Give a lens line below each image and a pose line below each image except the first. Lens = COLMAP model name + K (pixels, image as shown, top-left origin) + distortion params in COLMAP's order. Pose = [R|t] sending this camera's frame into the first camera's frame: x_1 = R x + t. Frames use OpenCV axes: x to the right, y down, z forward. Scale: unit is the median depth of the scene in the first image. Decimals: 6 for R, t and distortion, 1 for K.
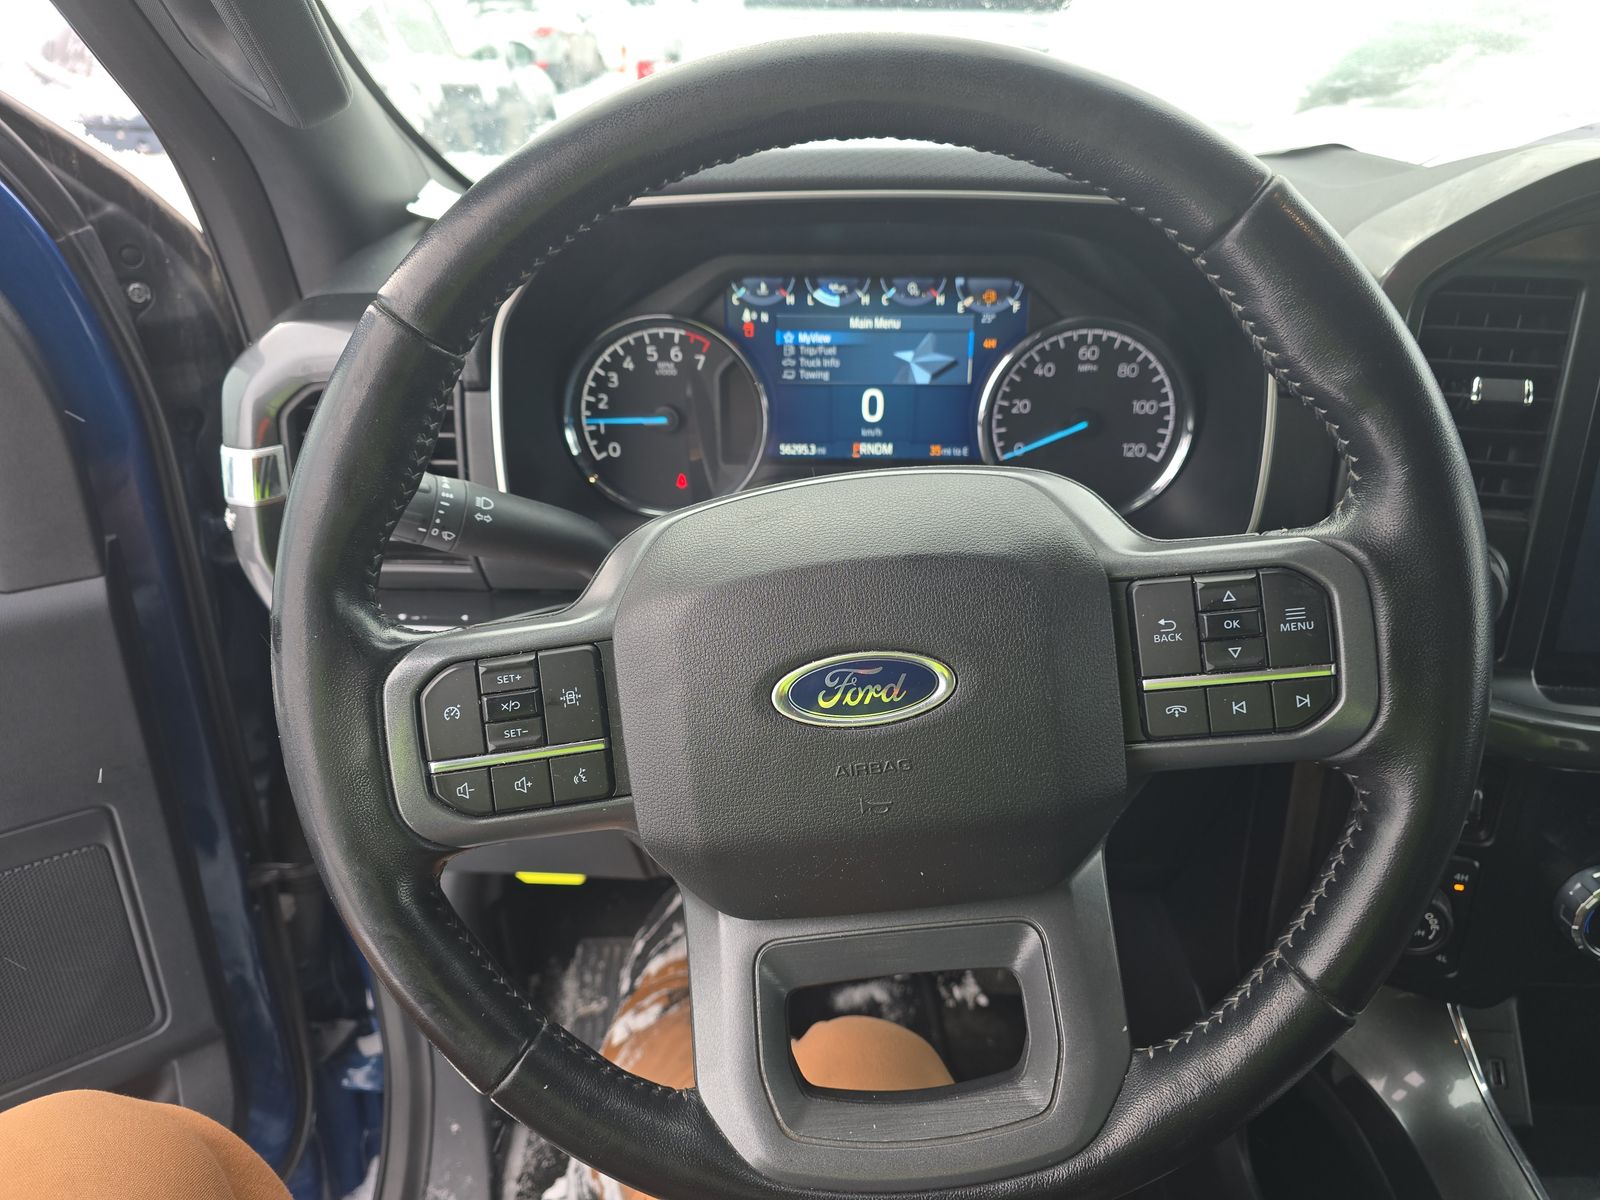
lens RADIAL K [[1084.6, 0, 800.0], [0, 1084.6, 600.0], [0, 0, 1]] dist [0.076734, -0.000177]
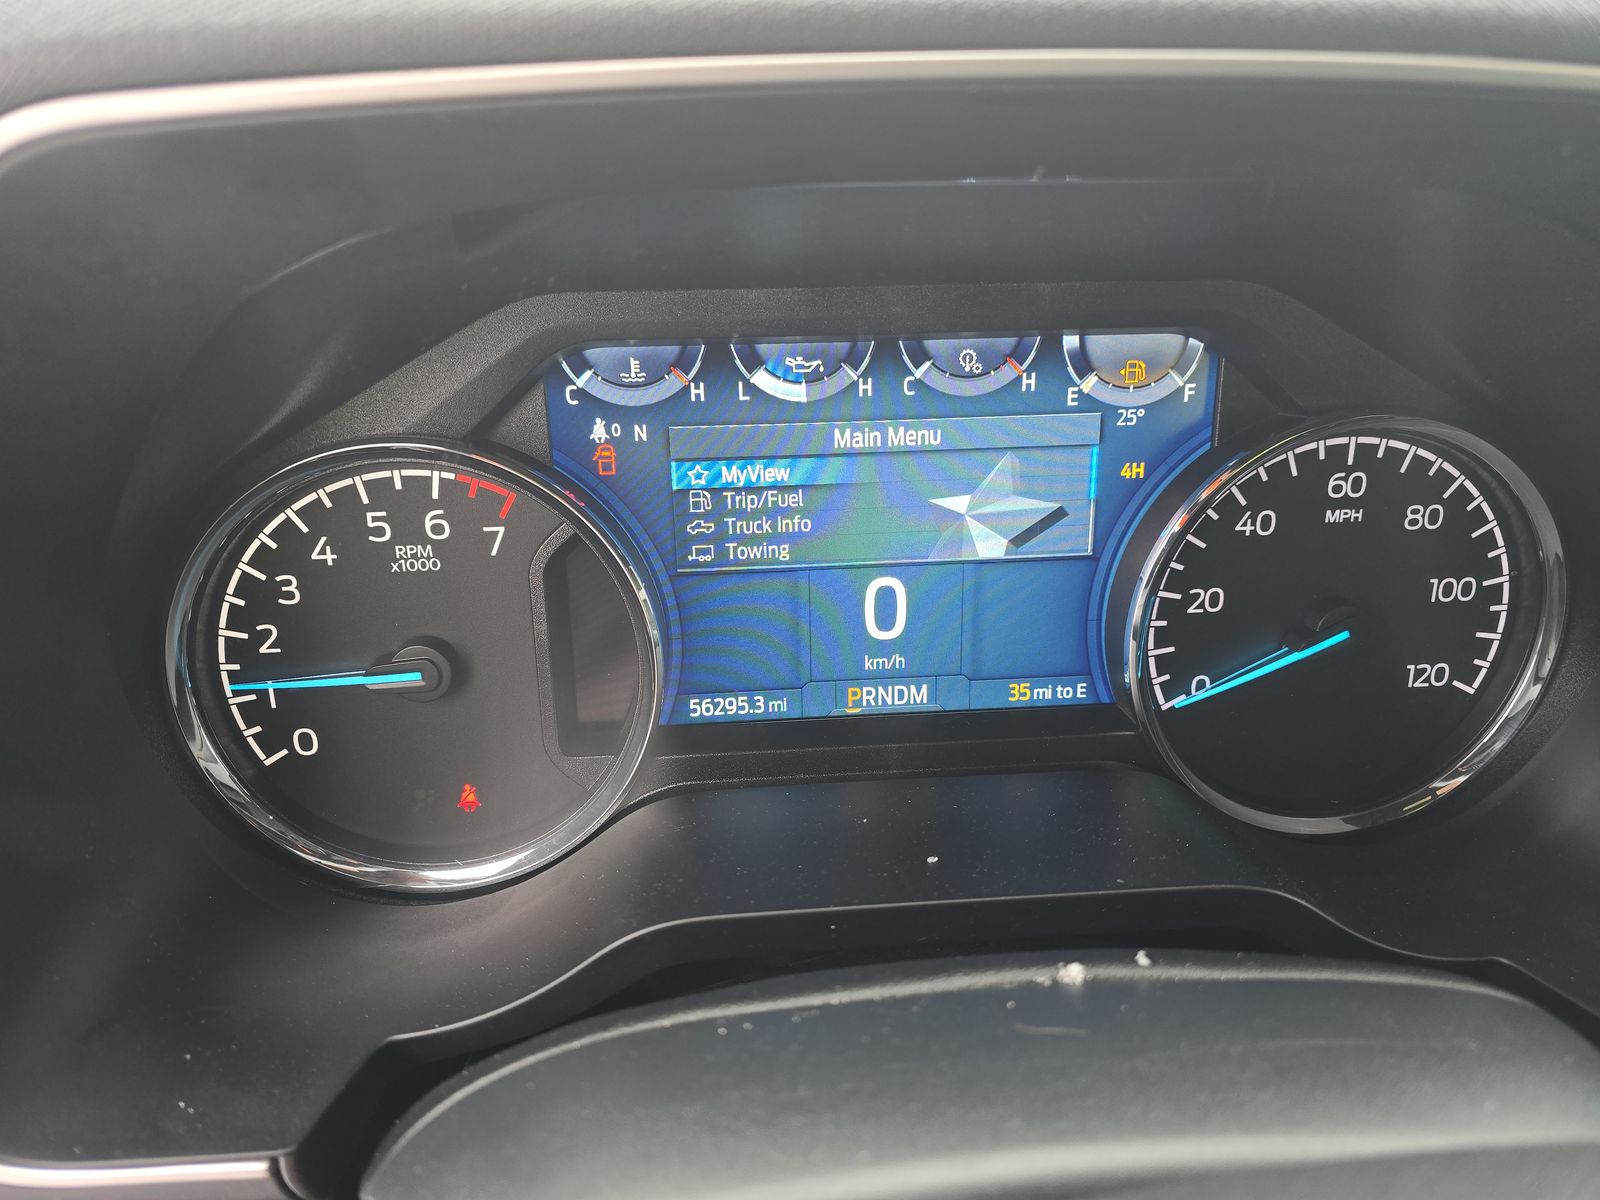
lens RADIAL K [[1068.9, 0, 800.0], [0, 1068.9, 600.0], [0, 0, 1]] dist [0.030727, -0.000798]
pose [[0.990410, -0.058160, 0.125319, -0.026877], [0.064657, 0.996732, -0.048417, -0.166516], [-0.122093, 0.056055, 0.990934, 0.566070]]
